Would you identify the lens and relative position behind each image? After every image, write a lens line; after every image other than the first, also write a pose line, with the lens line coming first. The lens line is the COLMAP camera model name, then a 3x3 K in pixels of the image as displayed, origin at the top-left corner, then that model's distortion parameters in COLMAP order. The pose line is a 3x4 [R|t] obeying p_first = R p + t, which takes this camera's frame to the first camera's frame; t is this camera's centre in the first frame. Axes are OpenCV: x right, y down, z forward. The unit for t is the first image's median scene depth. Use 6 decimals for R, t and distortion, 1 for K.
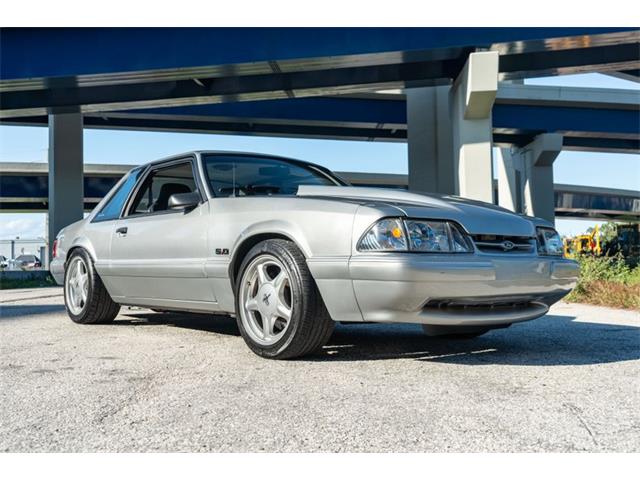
lens RADIAL K [[1161.2, 0, 320.0], [0, 1161.2, 240.0], [0, 0, 1]] dist [0.076359, 0.090362]
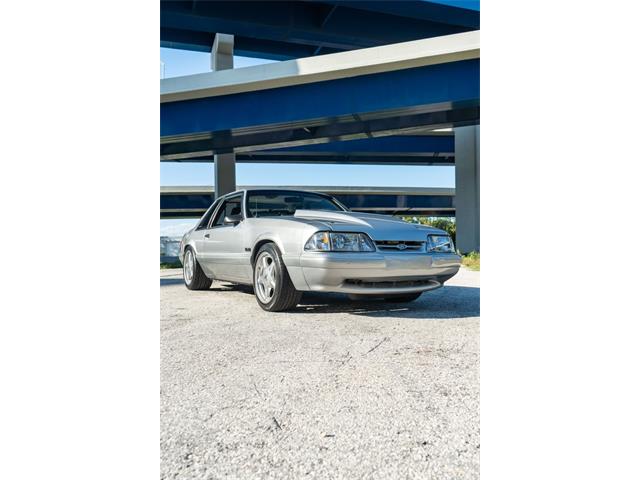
lens RADIAL K [[1161.2, 0, 320.0], [0, 1161.2, 240.0], [0, 0, 1]] dist [0.076359, 0.090362]
pose [[0.948802, 0.000876, -0.315869, 0.514434], [0.007293, 0.999669, 0.024678, -0.041984], [0.315786, -0.025718, 0.948482, -0.555249]]
